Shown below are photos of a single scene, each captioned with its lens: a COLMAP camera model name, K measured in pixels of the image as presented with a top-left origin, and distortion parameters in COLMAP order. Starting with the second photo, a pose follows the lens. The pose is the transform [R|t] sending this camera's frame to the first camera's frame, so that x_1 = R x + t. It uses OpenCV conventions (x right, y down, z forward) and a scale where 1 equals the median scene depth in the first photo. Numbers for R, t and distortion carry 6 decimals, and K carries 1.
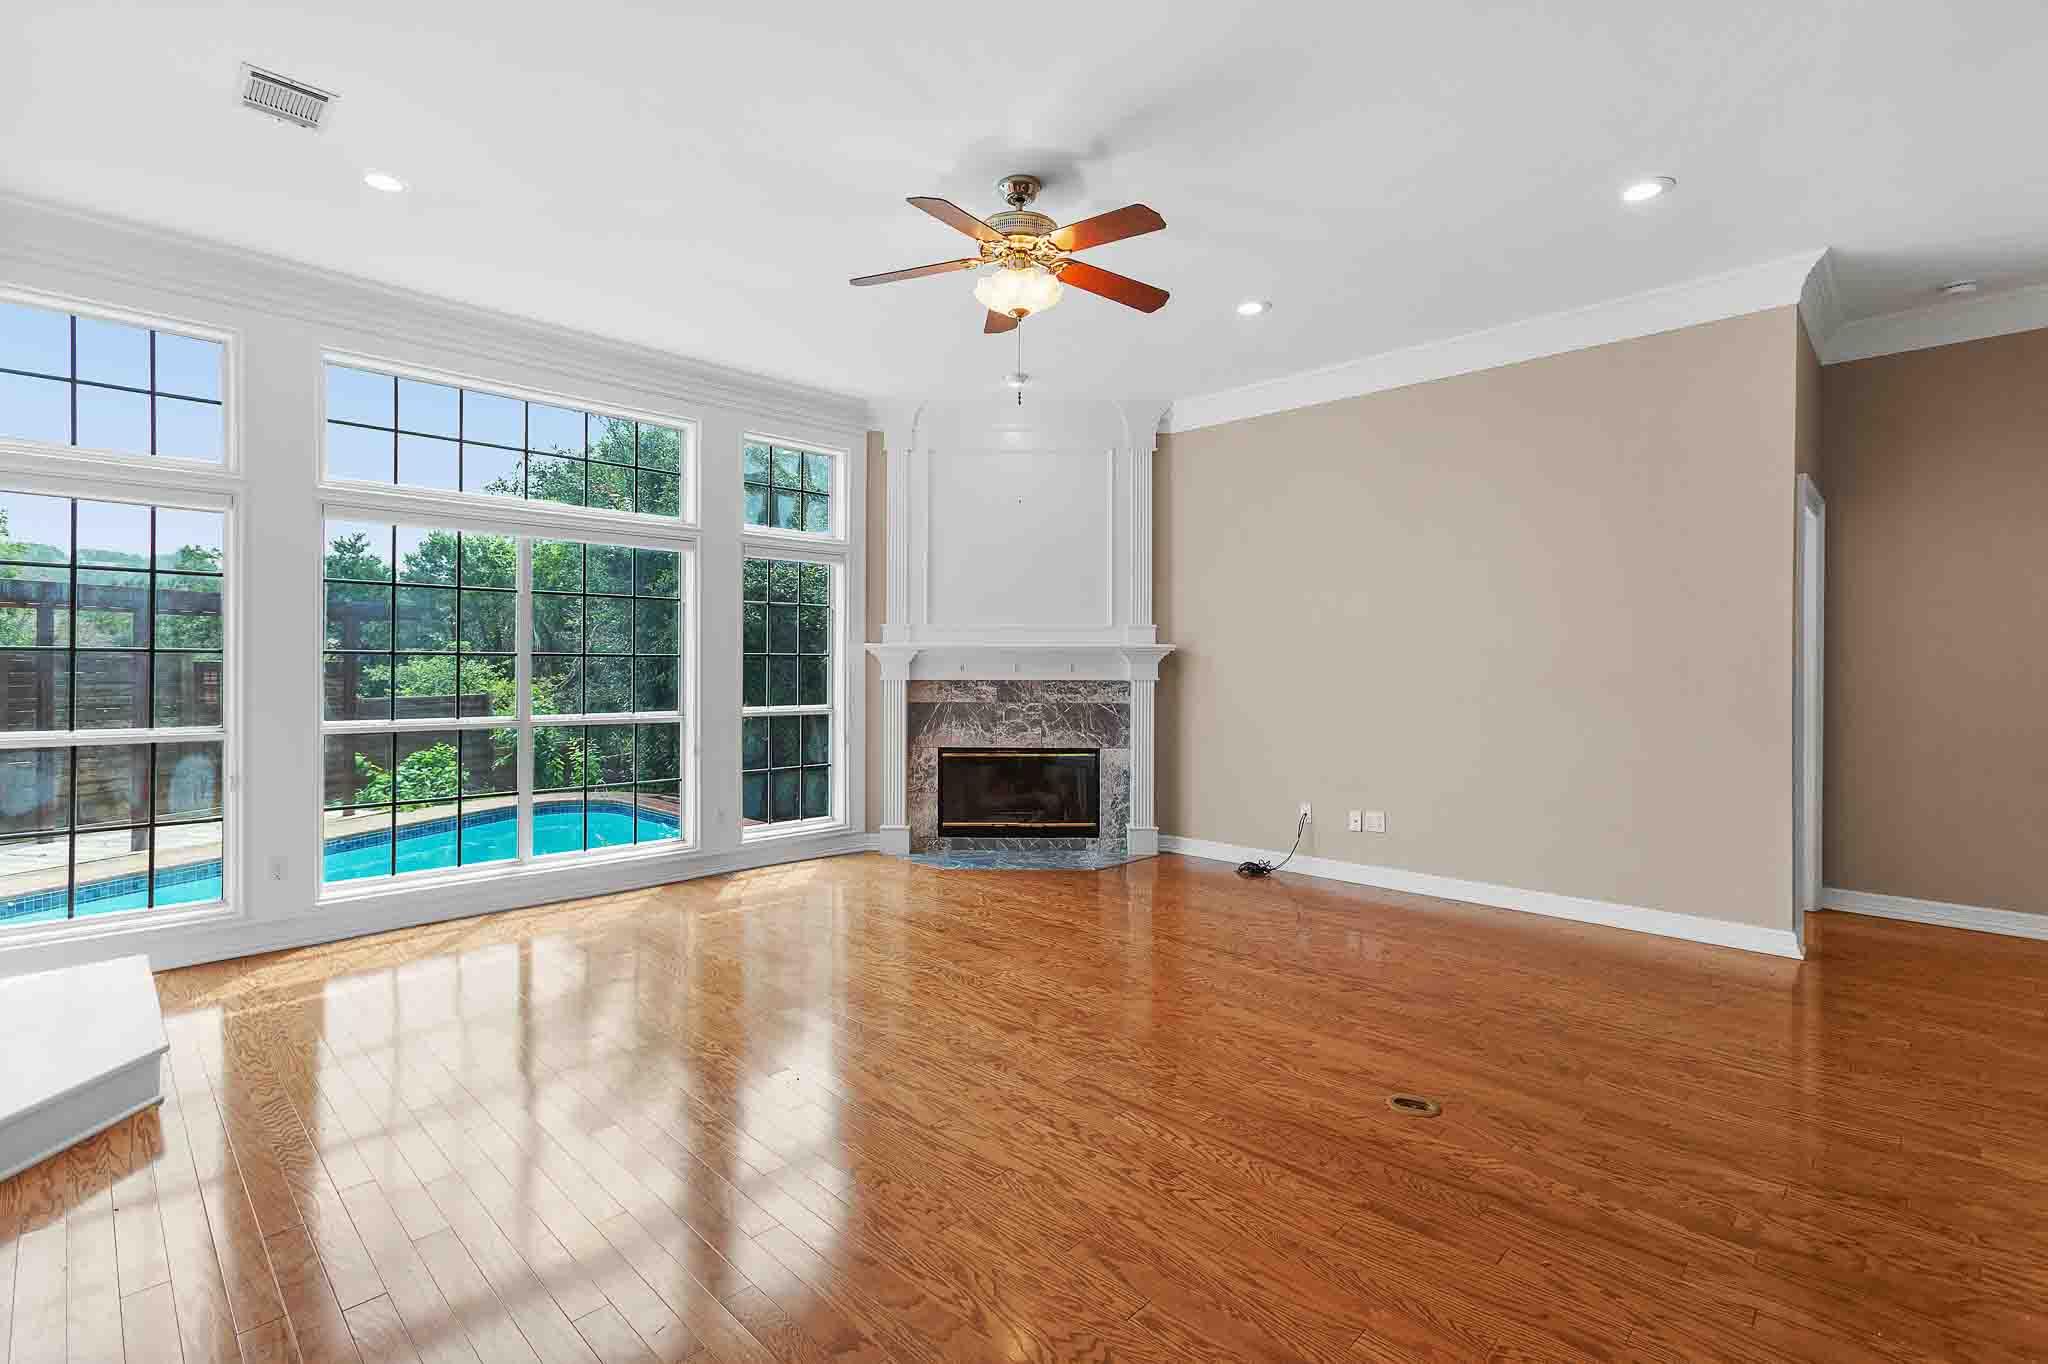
lens RADIAL K [[927.2, 0, 1009.2], [0, 927.2, 670.2], [0, 0, 1]] dist [-0.022119, 0.010448]
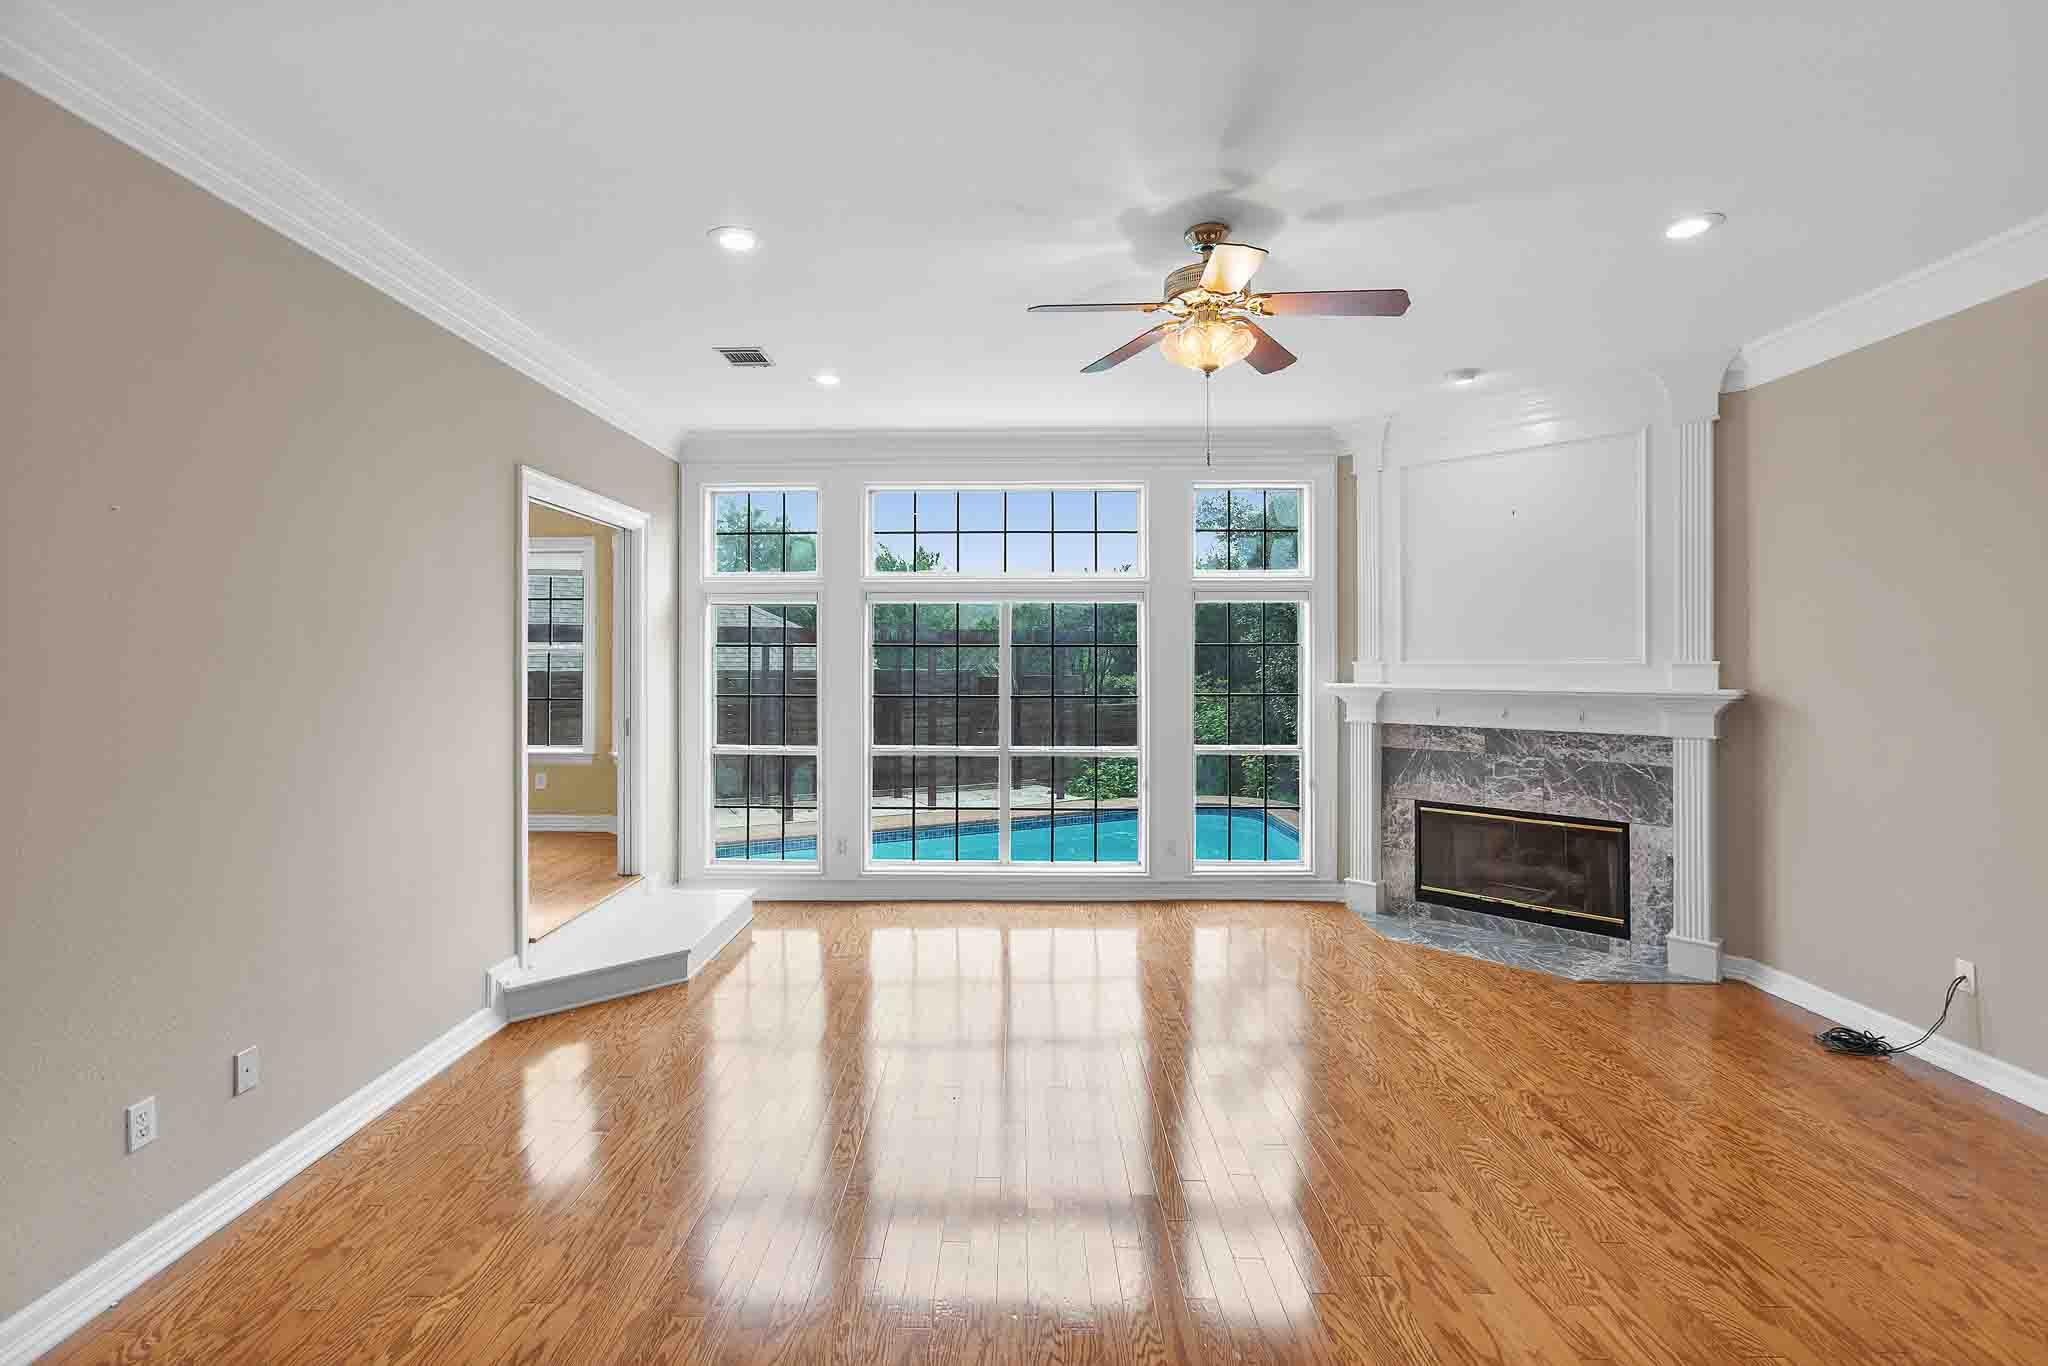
lens RADIAL K [[923.8, 0, 1017.2], [0, 923.8, 662.6], [0, 0, 1]] dist [-0.000229, 0.010941]
pose [[0.704333, -0.004014, -0.709858, 0.286678], [-0.001143, 0.999976, -0.006788, -0.042141], [0.709869, 0.005593, 0.704312, 0.105939]]
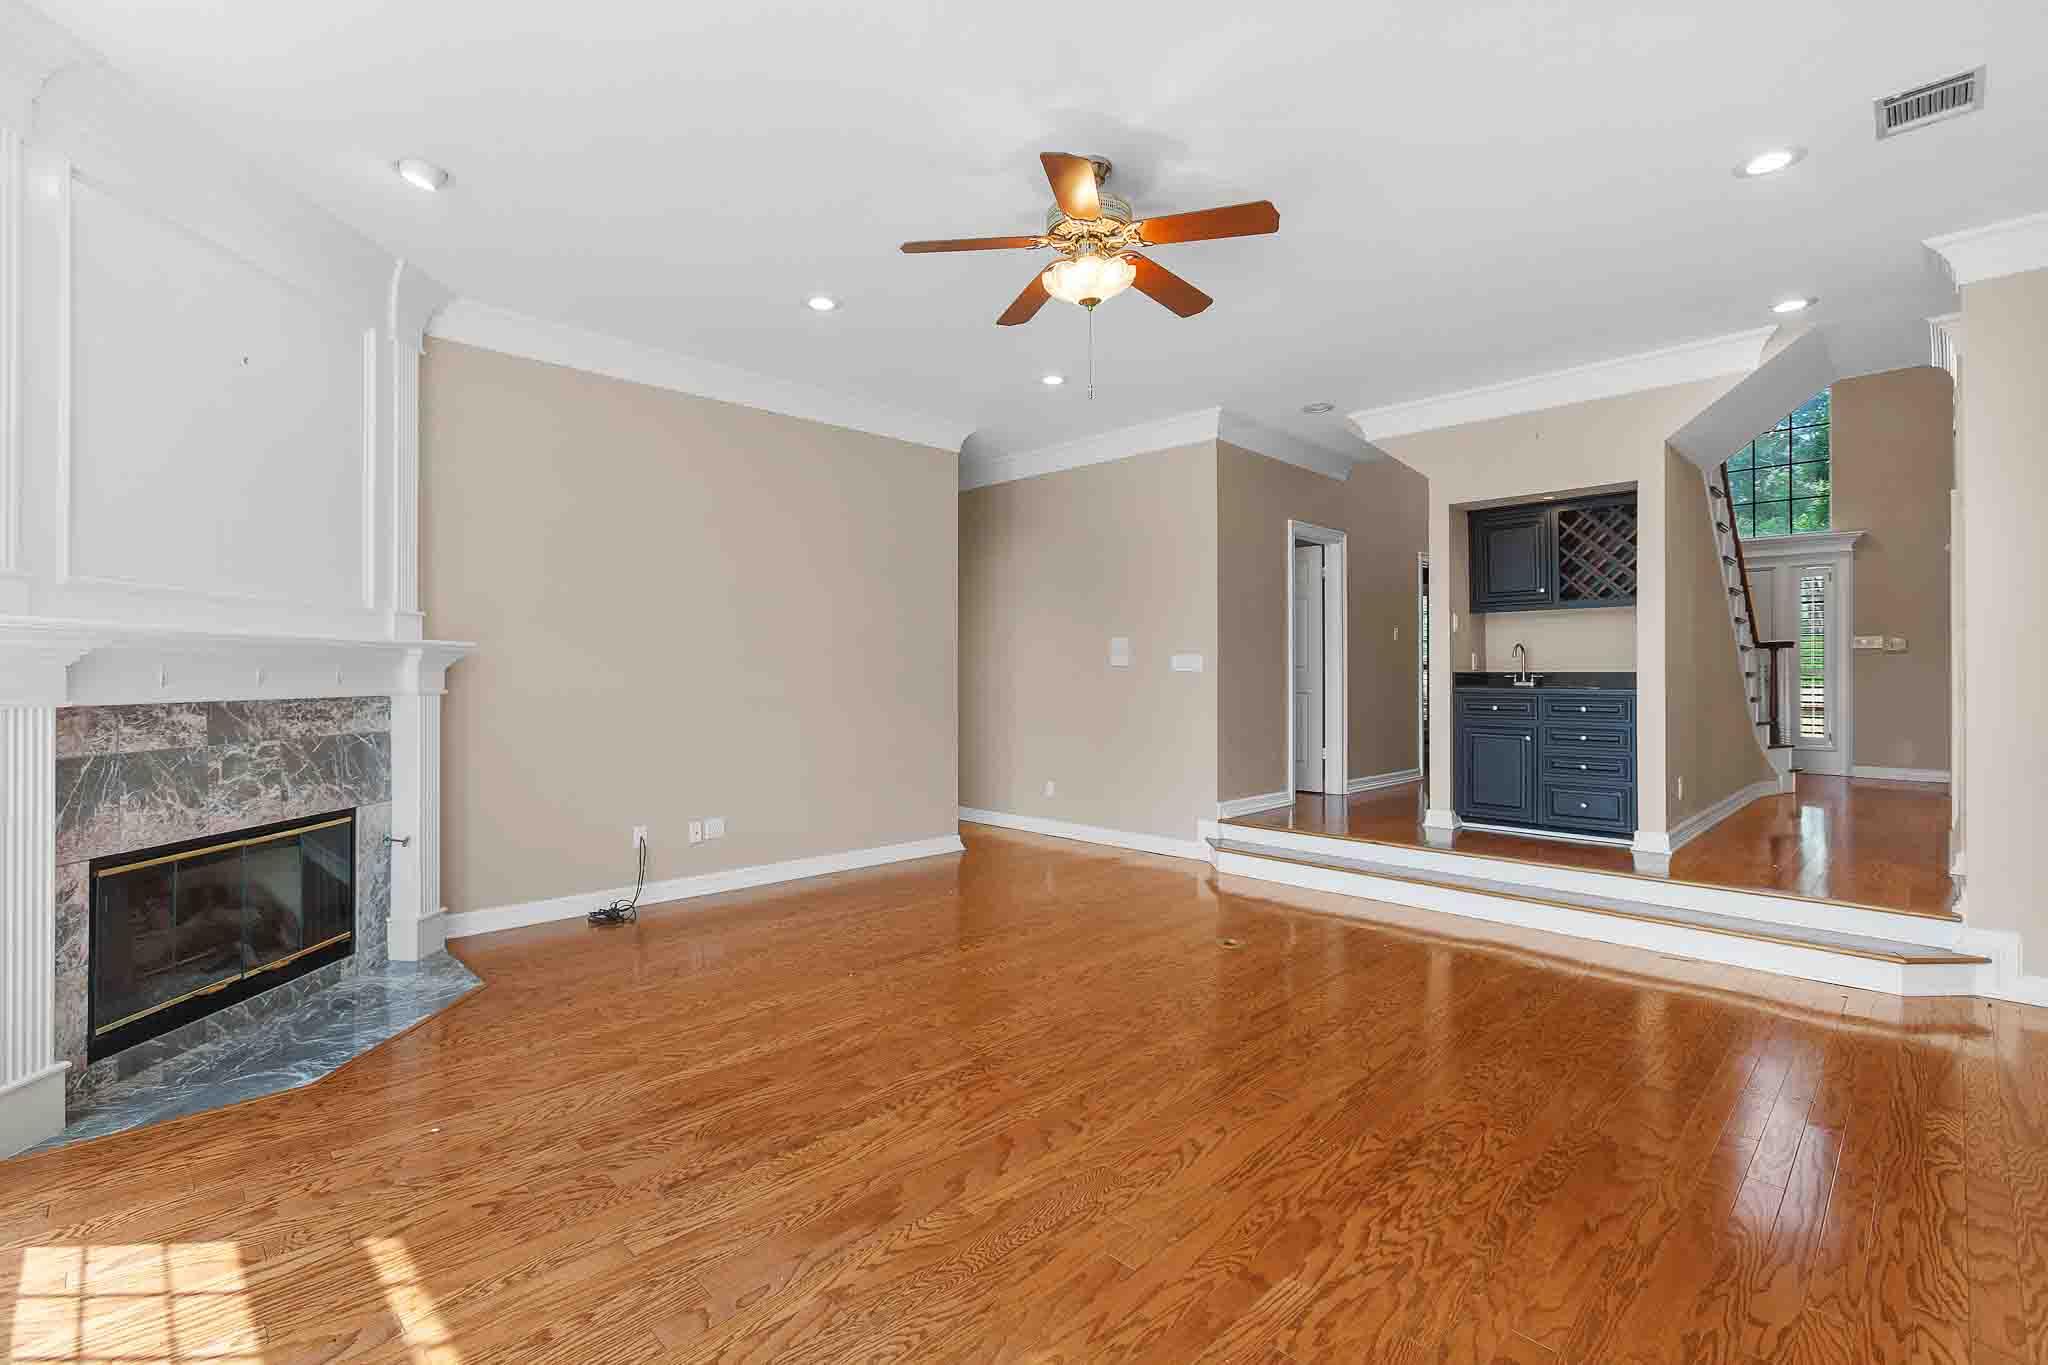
lens RADIAL K [[925.7, 0, 983.8], [0, 925.7, 669.0], [0, 0, 1]] dist [-0.022779, 0.017855]
pose [[0.040569, 0.000059, 0.999177, -0.495898], [0.004108, 0.999992, -0.000226, -0.004882], [-0.999168, 0.004114, 0.040569, 0.566249]]
